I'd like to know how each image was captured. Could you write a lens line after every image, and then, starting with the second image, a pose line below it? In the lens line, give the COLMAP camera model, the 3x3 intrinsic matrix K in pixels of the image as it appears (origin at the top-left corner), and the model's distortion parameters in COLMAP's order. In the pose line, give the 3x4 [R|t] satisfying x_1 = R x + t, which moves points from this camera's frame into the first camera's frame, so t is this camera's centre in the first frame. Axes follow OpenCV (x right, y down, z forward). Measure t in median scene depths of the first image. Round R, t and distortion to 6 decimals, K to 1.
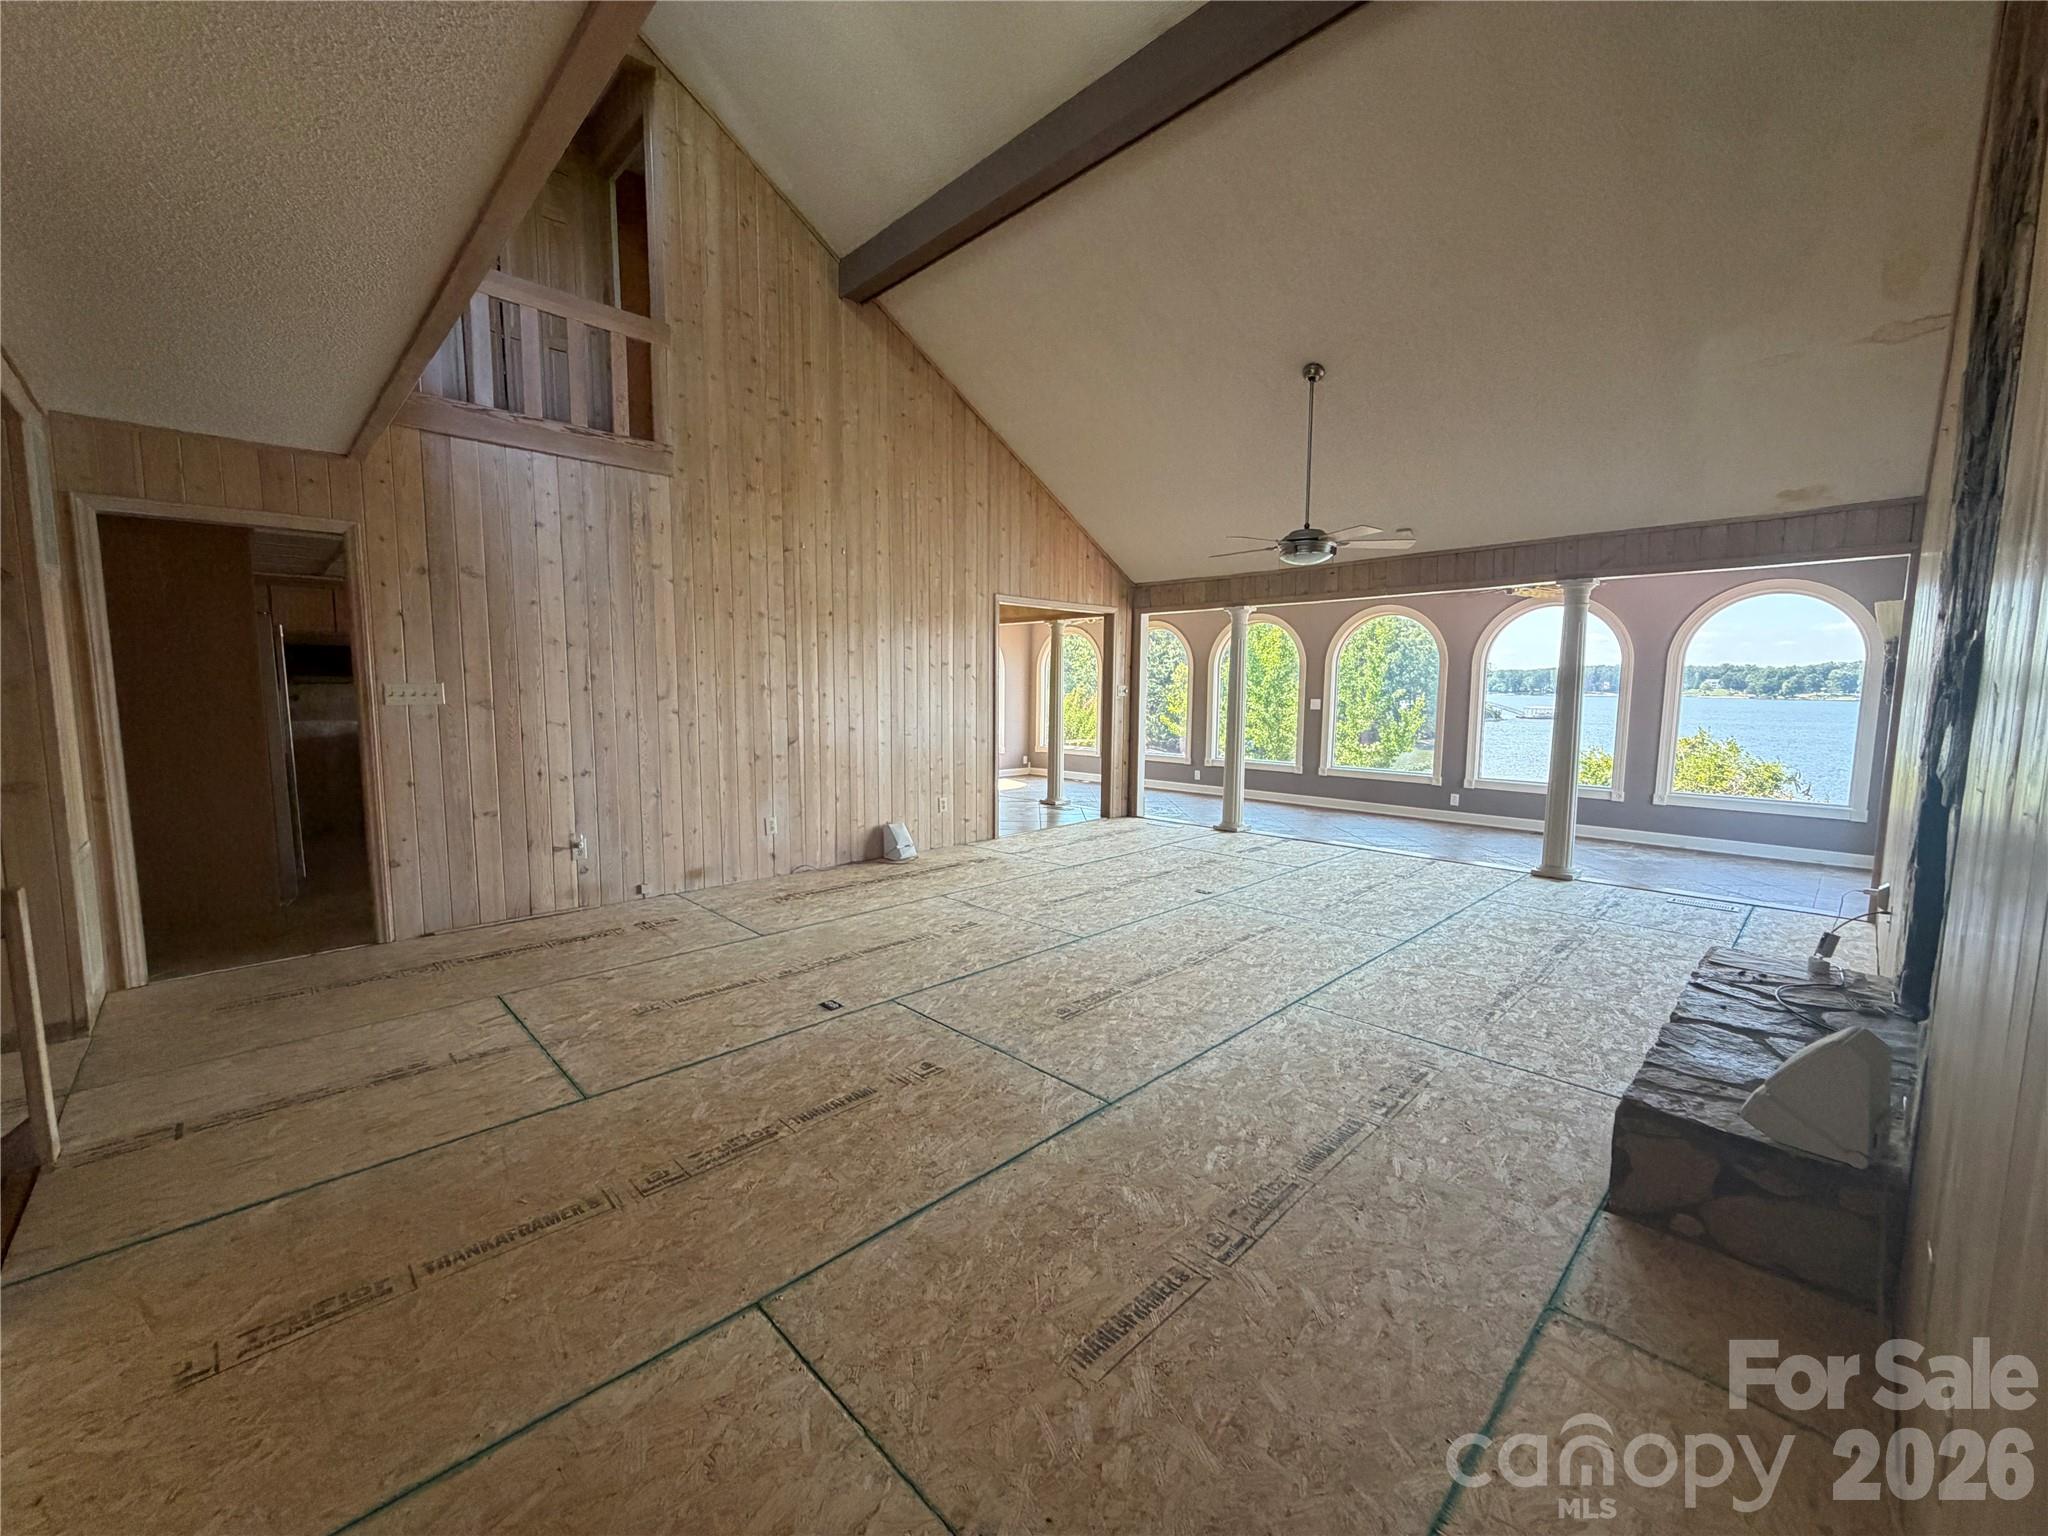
lens RADIAL K [[816.3, 0, 1015.0], [0, 816.3, 761.3], [0, 0, 1]] dist [0.002477, -0.000513]
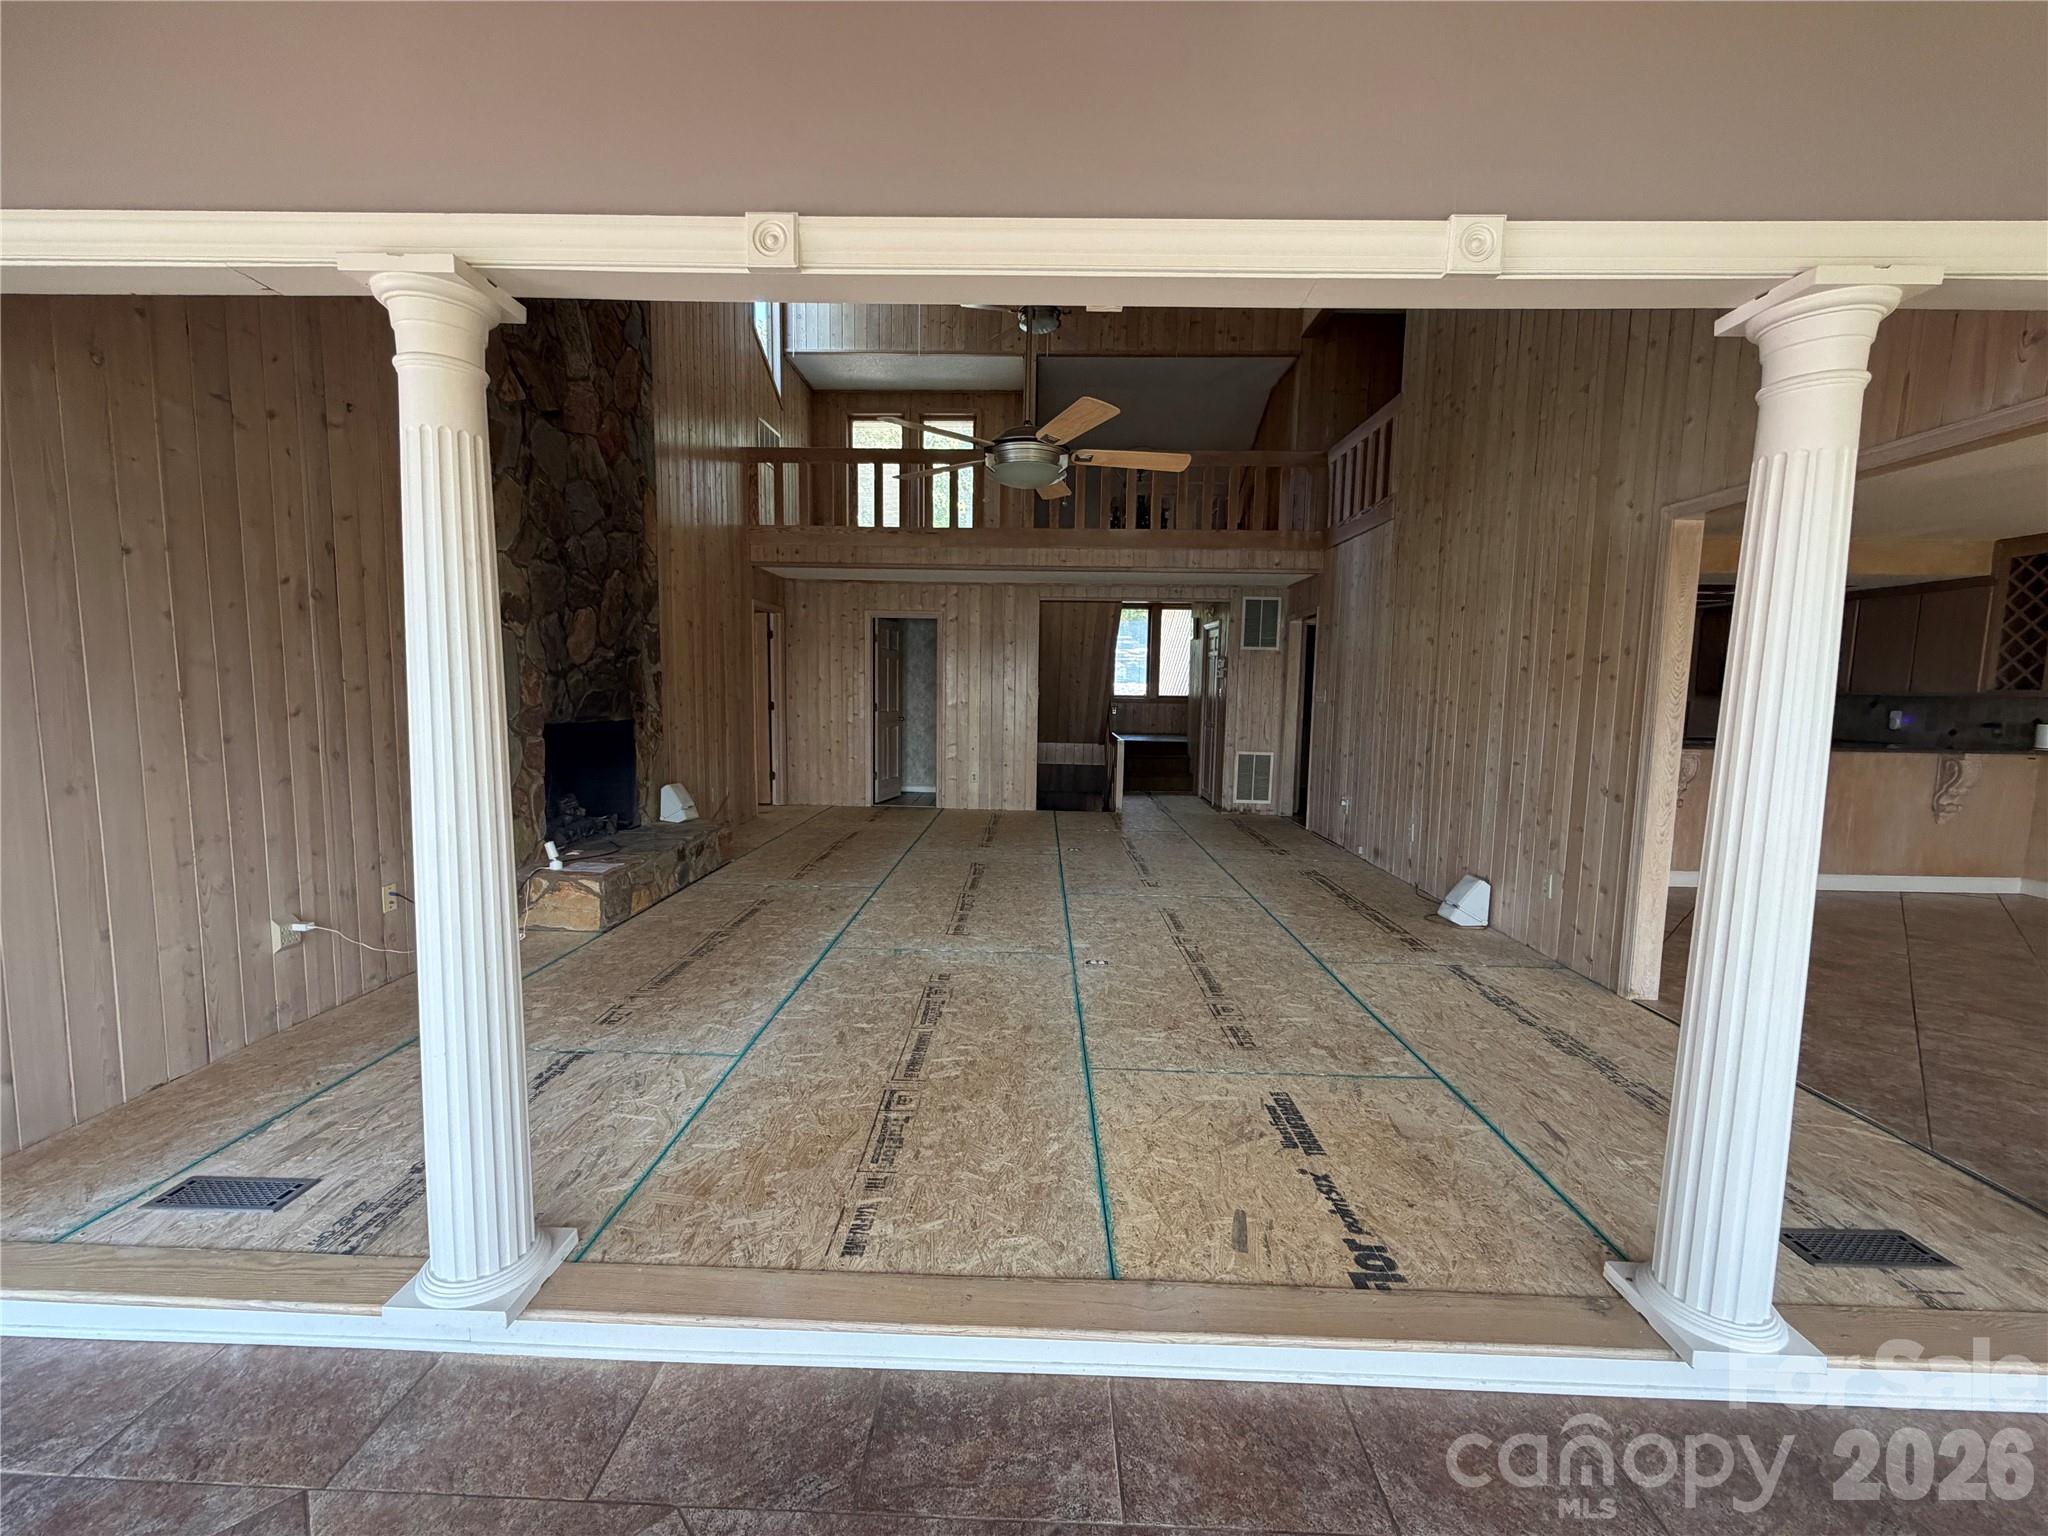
lens RADIAL K [[816.3, 0, 1019.7], [0, 816.3, 769.2], [0, 0, 1]] dist [0.002477, -0.000513]
pose [[-0.713796, 0.053025, -0.698344, 0.836490], [-0.085100, 0.983174, 0.161635, -0.133077], [0.695164, 0.174803, -0.697273, 1.522710]]
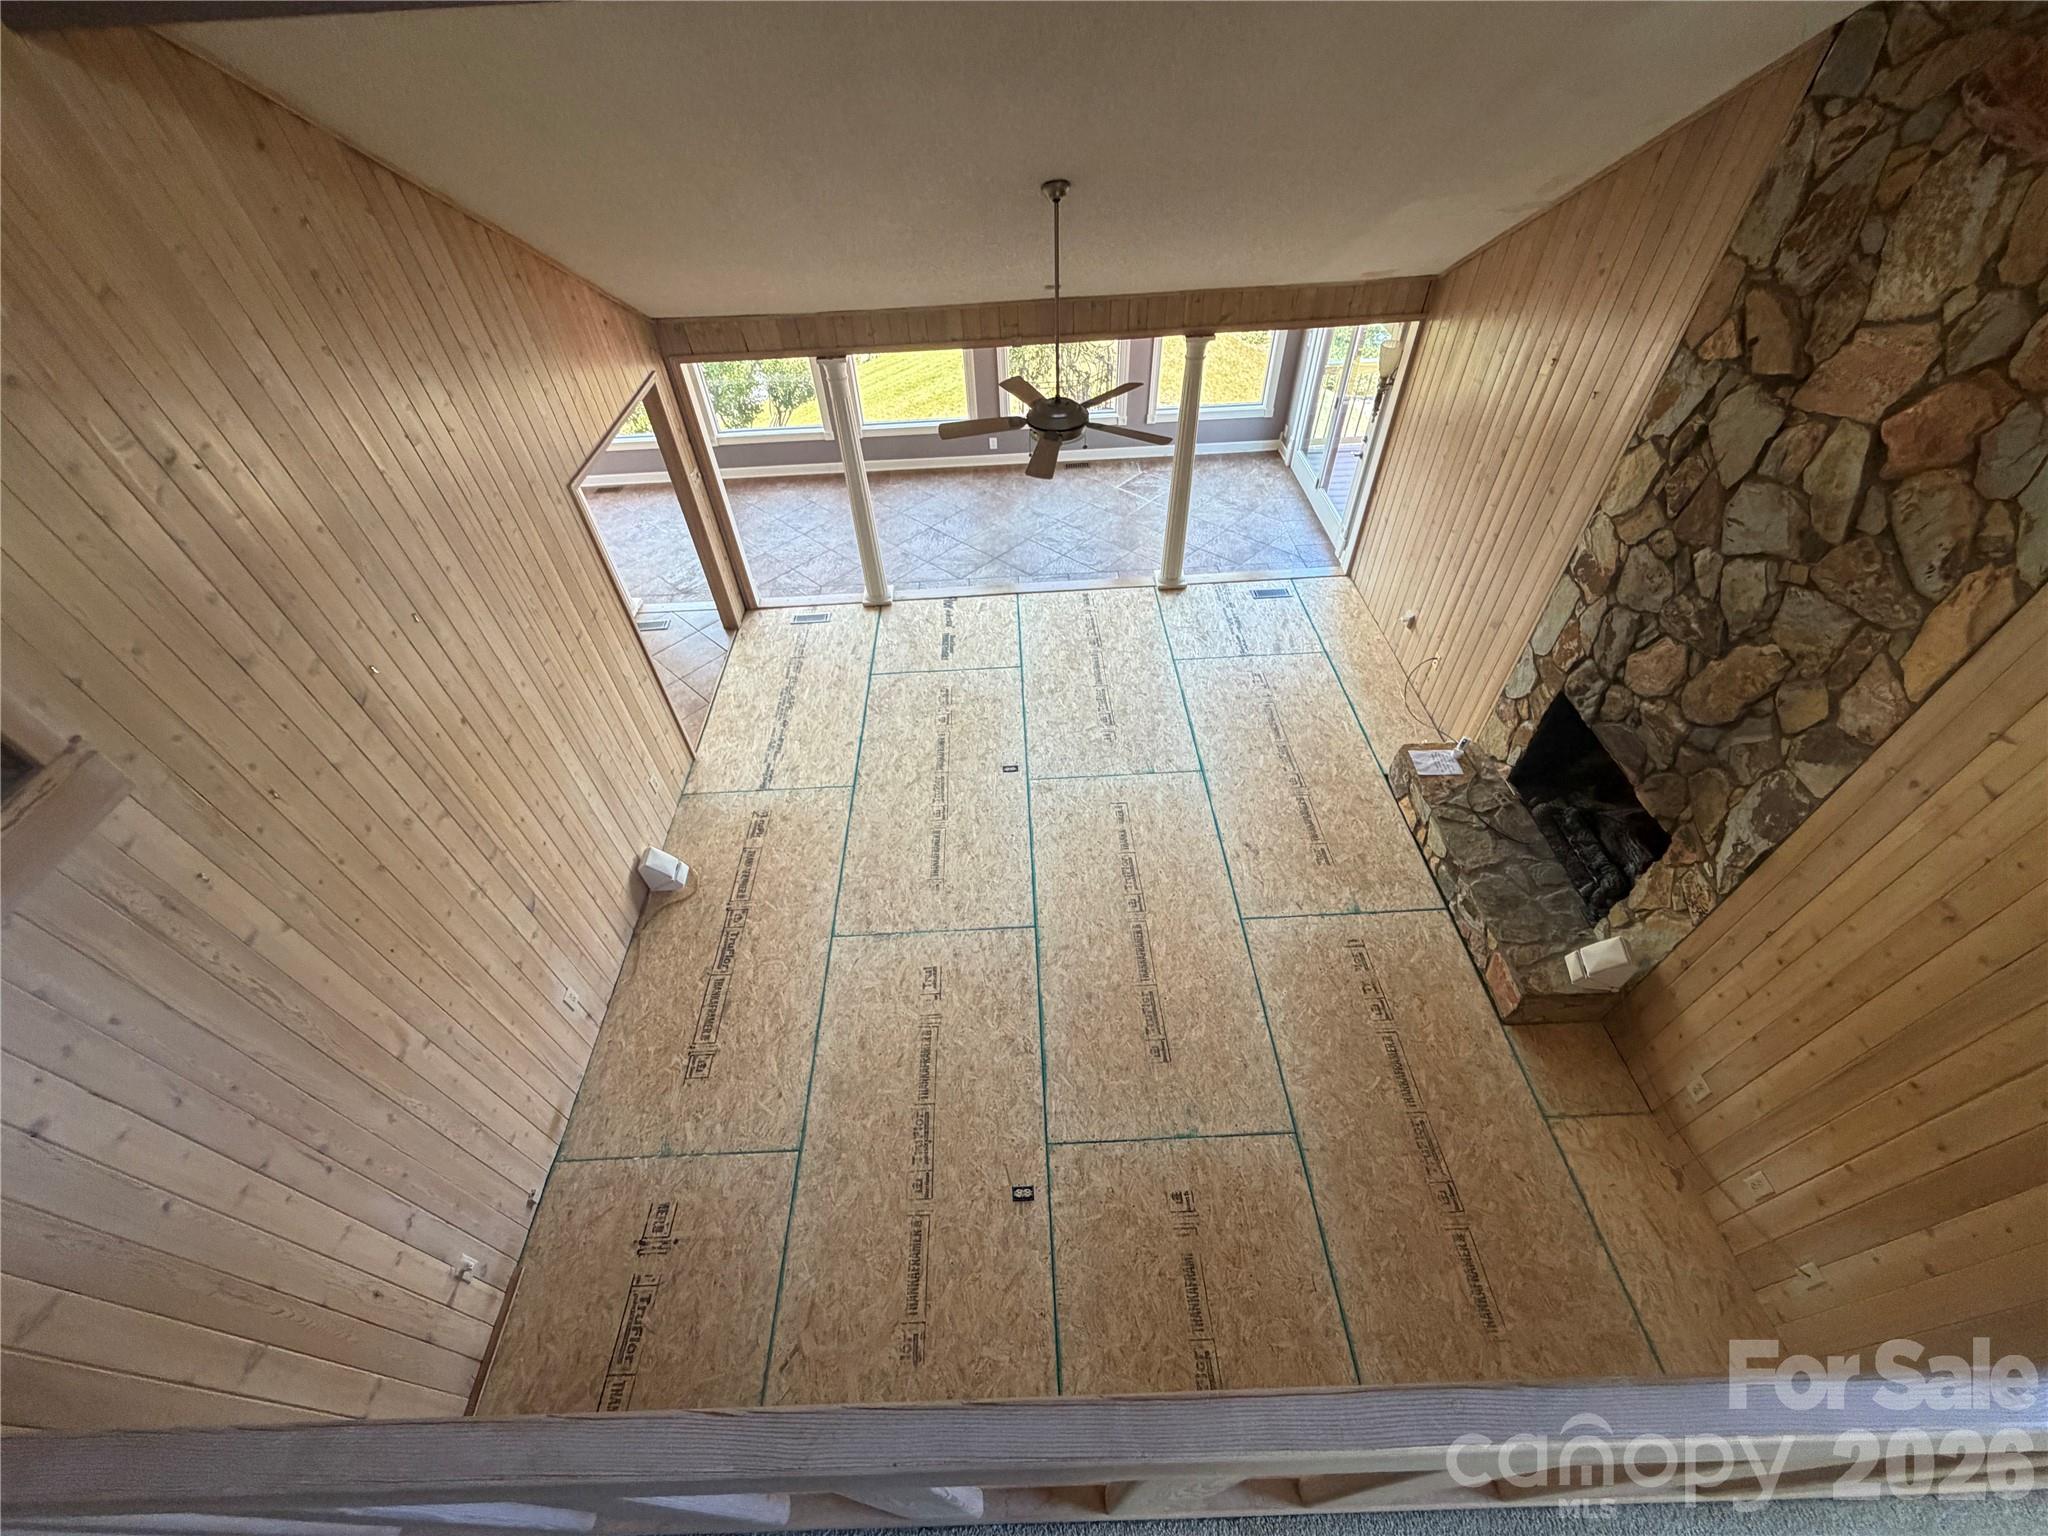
lens RADIAL K [[816.3, 0, 1022.4], [0, 816.3, 768.0], [0, 0, 1]] dist [0.002477, -0.000513]
pose [[0.672070, -0.551332, 0.494324, -0.308696], [0.113386, 0.736314, 0.667072, -0.590365], [-0.731755, -0.392270, 0.557367, 0.410597]]
